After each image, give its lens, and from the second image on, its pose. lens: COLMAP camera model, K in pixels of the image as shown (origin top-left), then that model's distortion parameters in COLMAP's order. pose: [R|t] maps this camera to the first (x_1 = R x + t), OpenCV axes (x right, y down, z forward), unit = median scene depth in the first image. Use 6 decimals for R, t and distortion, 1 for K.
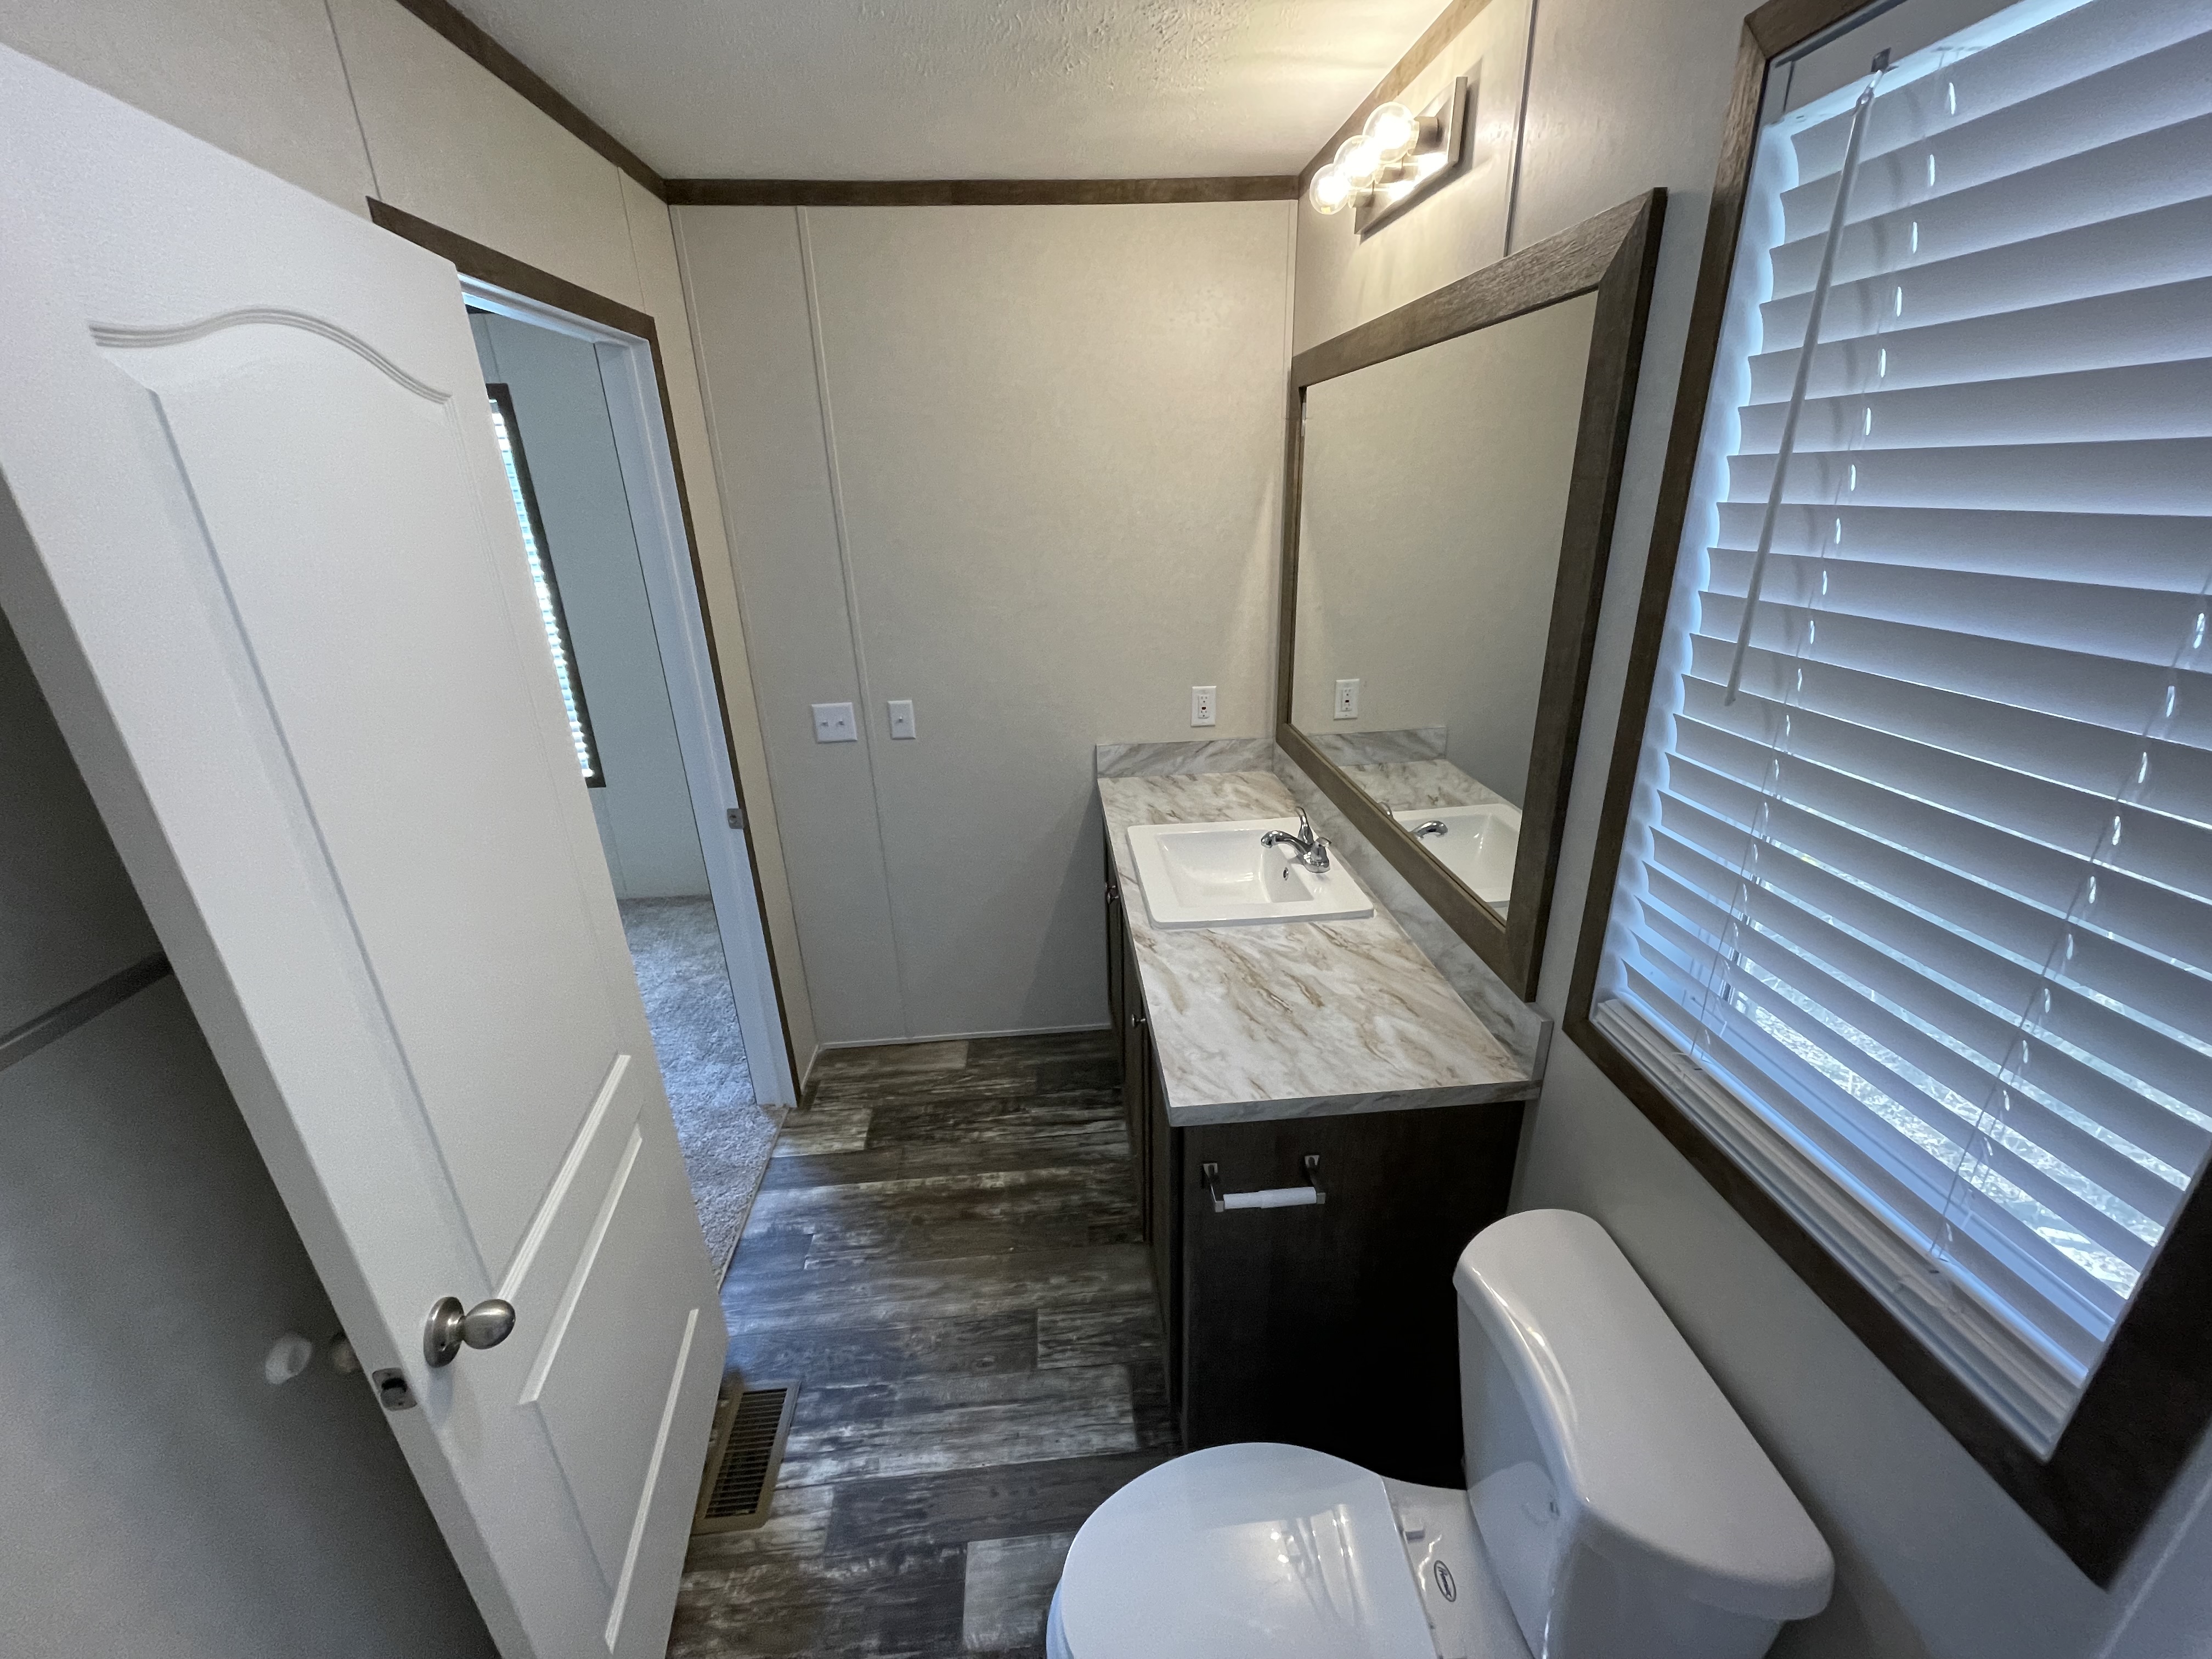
lens RADIAL K [[892.9, 0, 1099.0], [0, 892.9, 841.1], [0, 0, 1]] dist [0.011168, 0.000764]
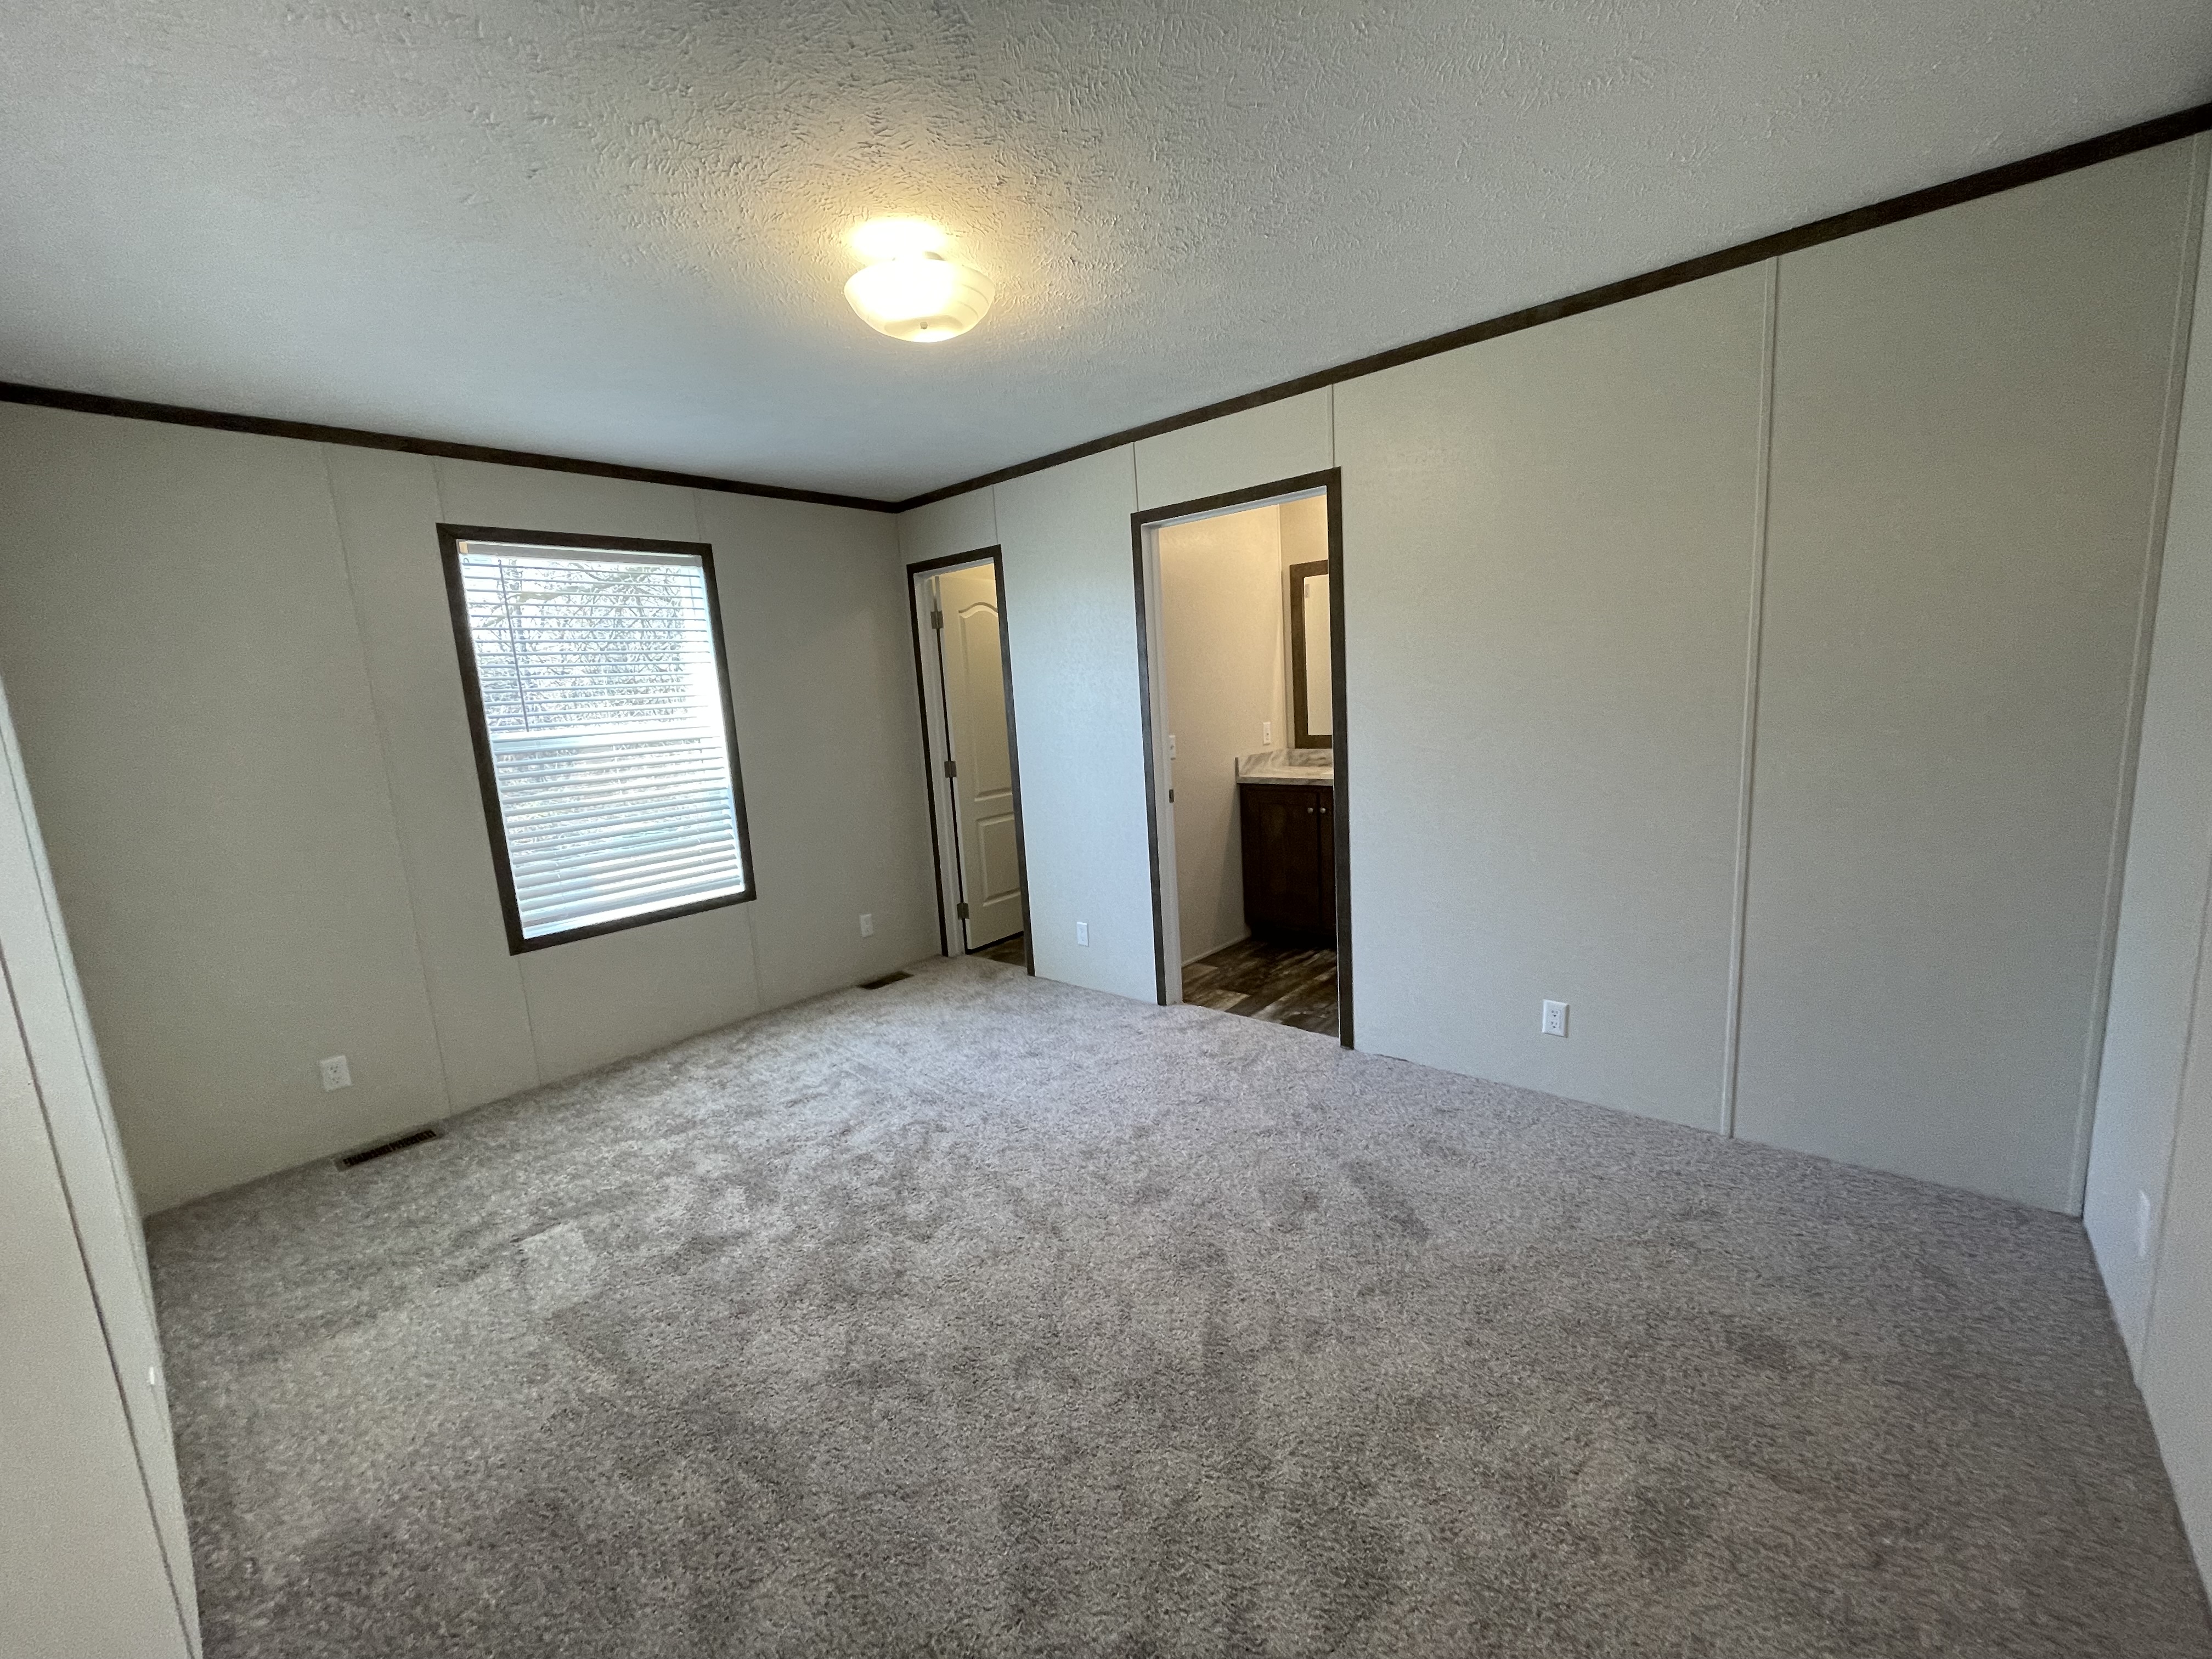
lens RADIAL K [[892.9, 0, 1123.2], [0, 892.9, 823.0], [0, 0, 1]] dist [0.011168, 0.000764]
pose [[0.711331, -0.130135, 0.690705, -1.627109], [0.300036, 0.944894, -0.130969, 0.209061], [-0.635600, 0.300399, 0.711178, -0.101013]]
